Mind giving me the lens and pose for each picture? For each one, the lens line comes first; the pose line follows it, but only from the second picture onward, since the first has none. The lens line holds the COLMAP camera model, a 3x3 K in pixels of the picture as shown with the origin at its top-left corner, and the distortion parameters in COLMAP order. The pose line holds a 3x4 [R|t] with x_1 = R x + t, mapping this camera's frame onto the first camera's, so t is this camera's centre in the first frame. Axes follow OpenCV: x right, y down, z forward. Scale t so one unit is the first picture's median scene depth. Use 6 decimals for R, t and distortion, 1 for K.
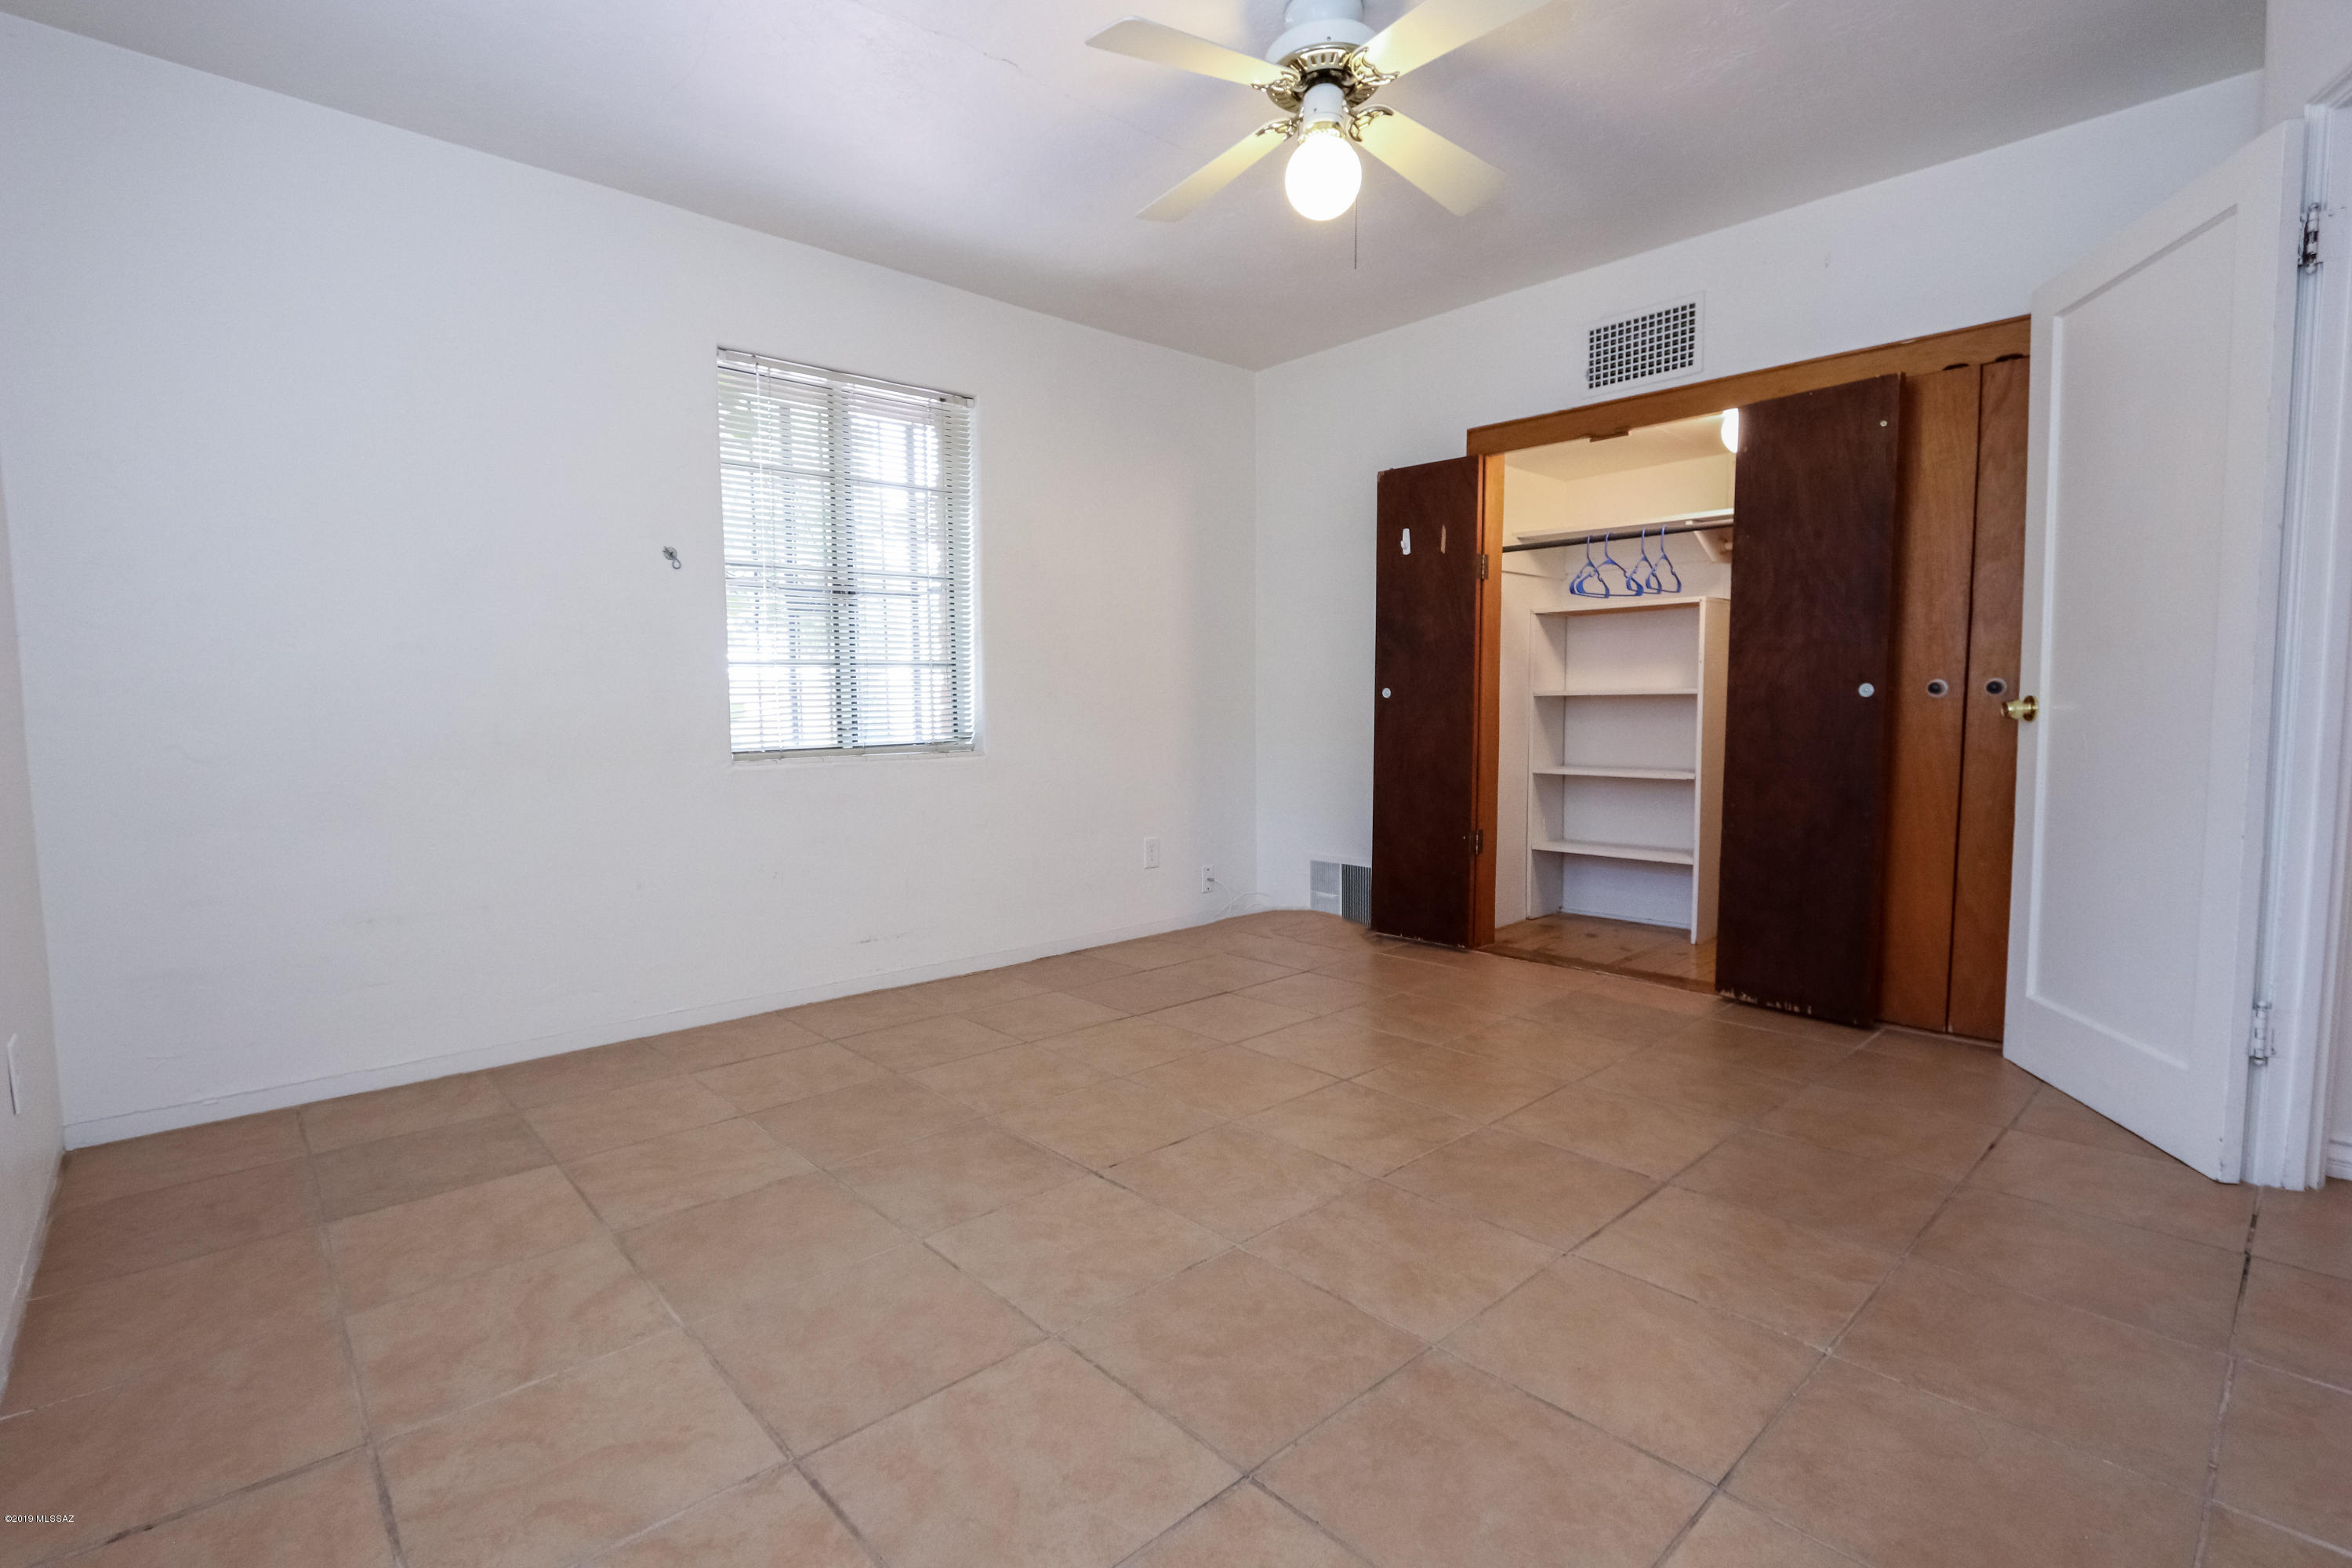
lens RADIAL K [[1094.6, 0, 1146.8], [0, 1094.6, 791.4], [0, 0, 1]] dist [-0.018845, 0.001427]
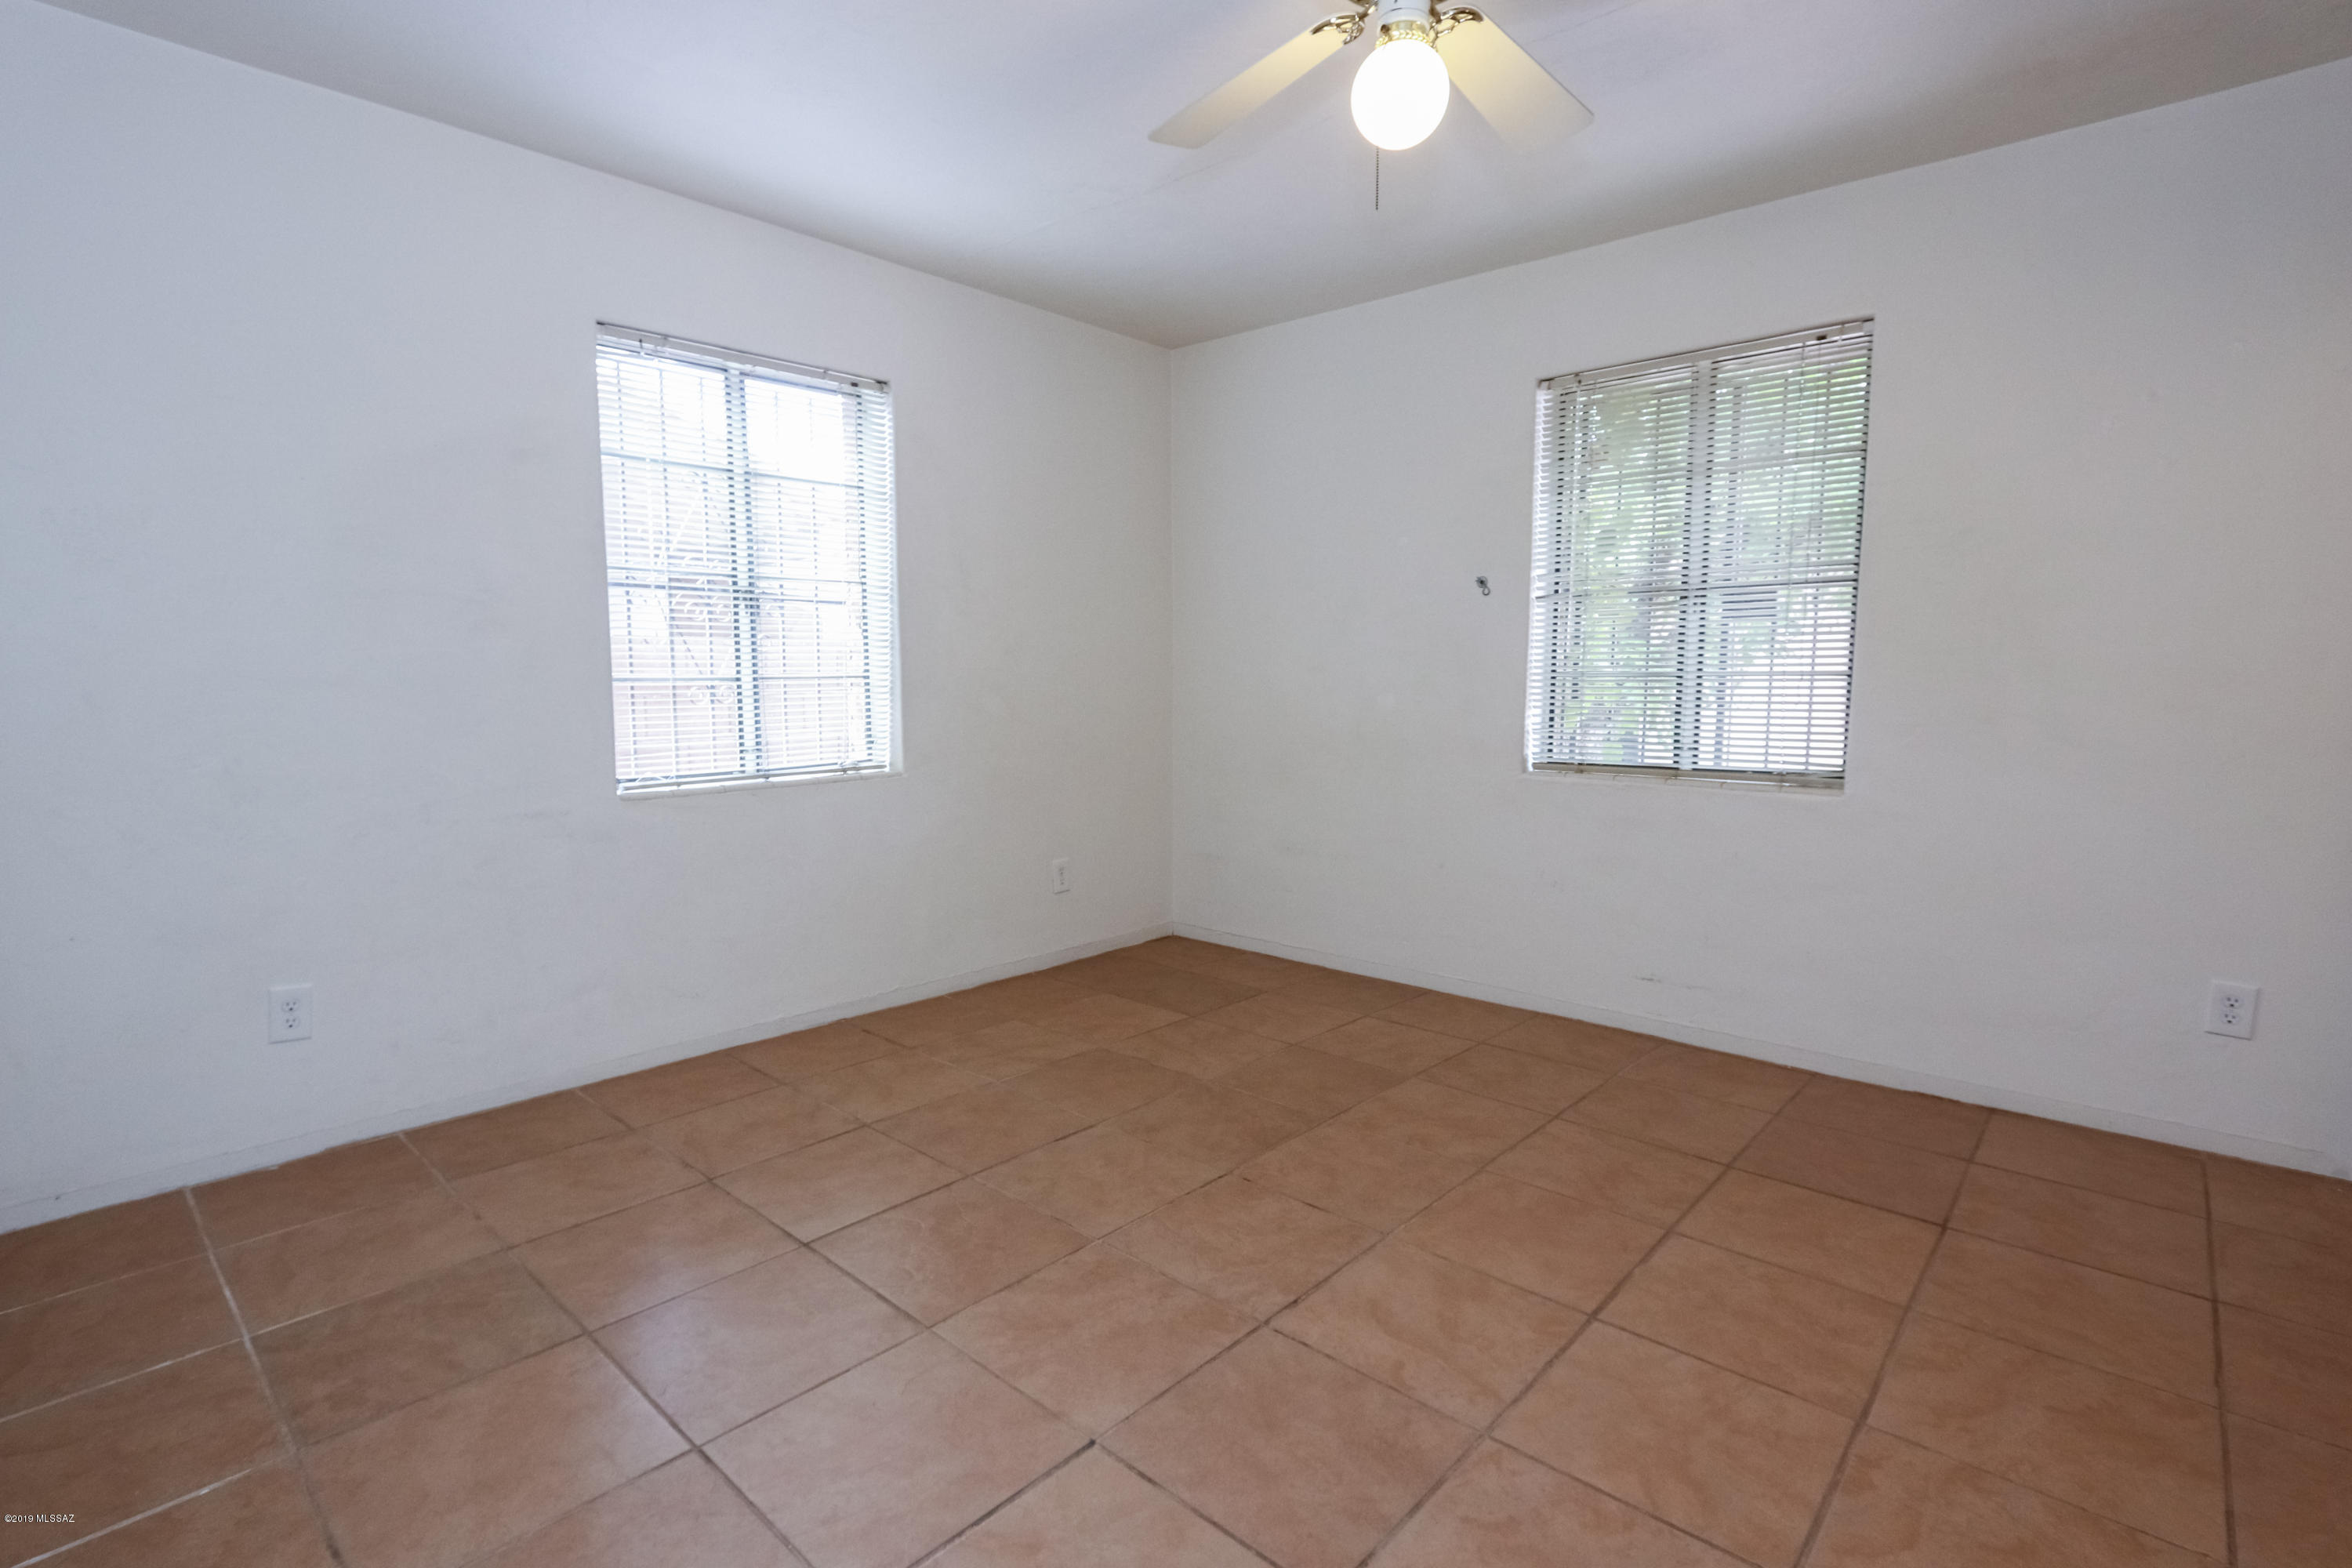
lens RADIAL K [[1119.0, 0, 1146.6], [0, 1119.0, 796.2], [0, 0, 1]] dist [-0.022463, 0.000630]
pose [[0.082926, 0.119916, -0.989315, 0.802888], [-0.080210, 0.990316, 0.113314, -0.115047], [0.993323, 0.069956, 0.091741, 0.631187]]
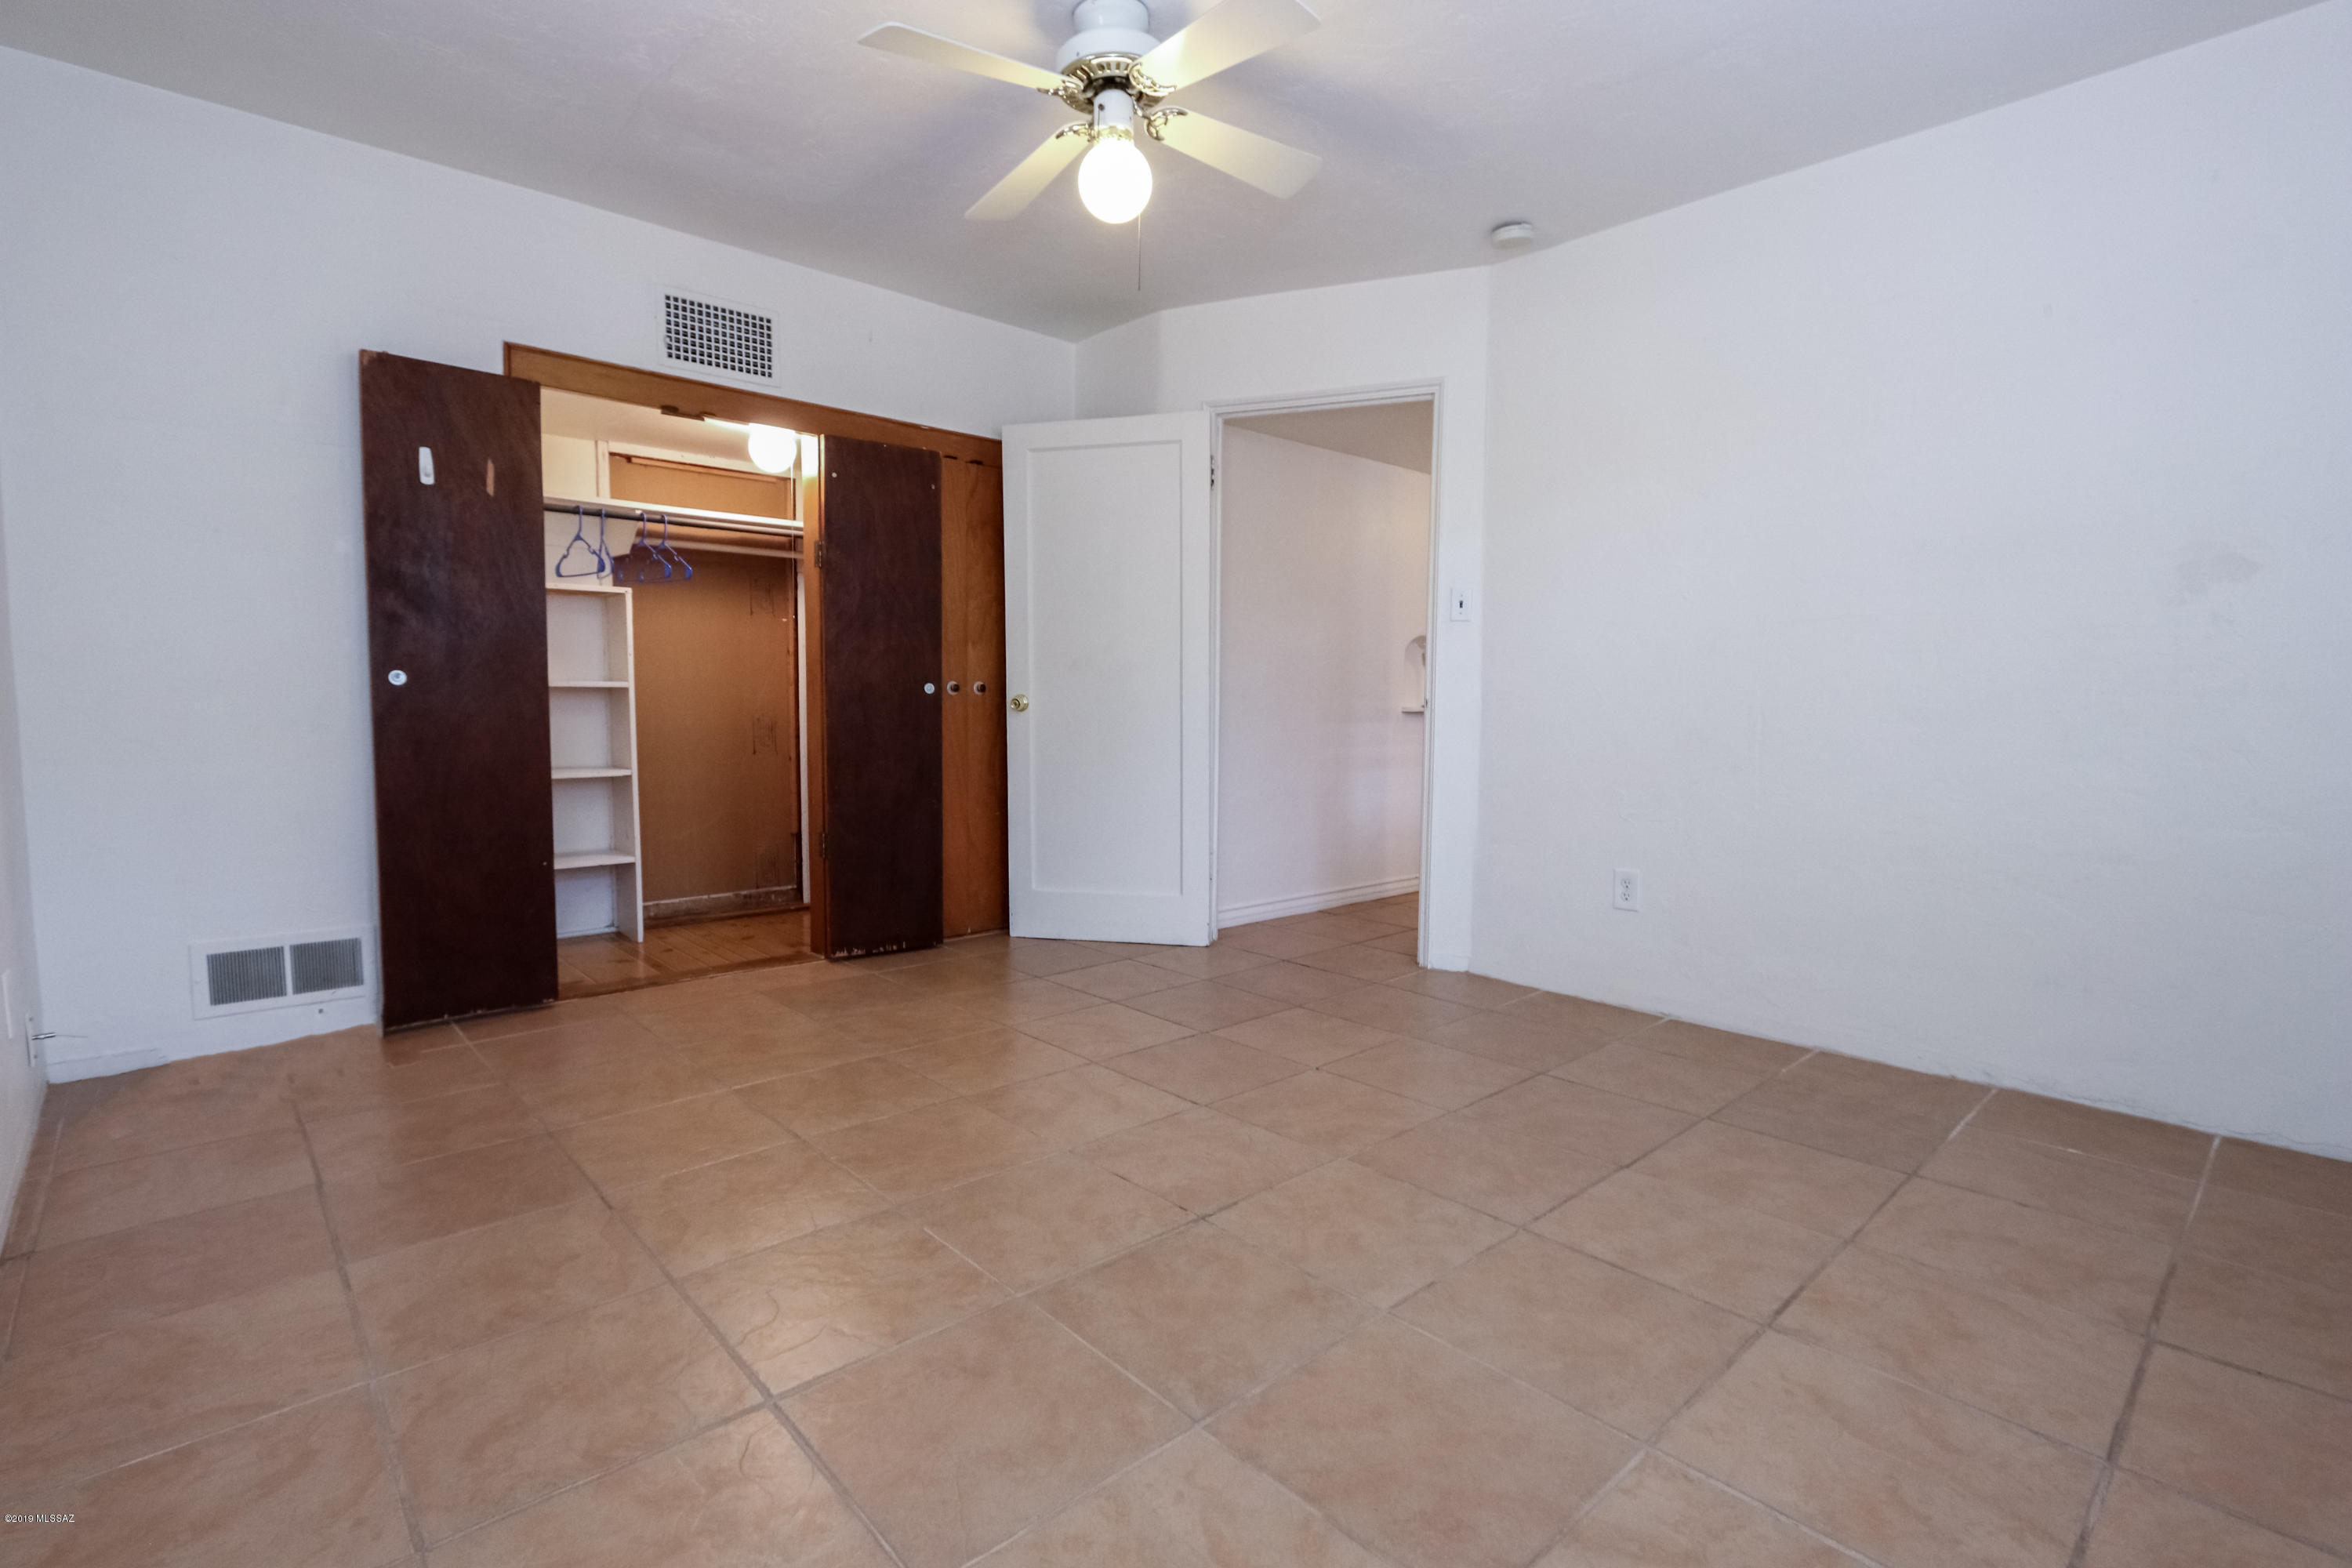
lens RADIAL K [[1088.9, 0, 1169.2], [0, 1088.9, 790.5], [0, 0, 1]] dist [-0.012996, 0.000518]
pose [[-0.010874, -0.074807, 0.997139, -0.726485], [0.072504, 0.994514, 0.075400, -0.054563], [-0.997309, 0.073116, -0.005390, 0.803714]]
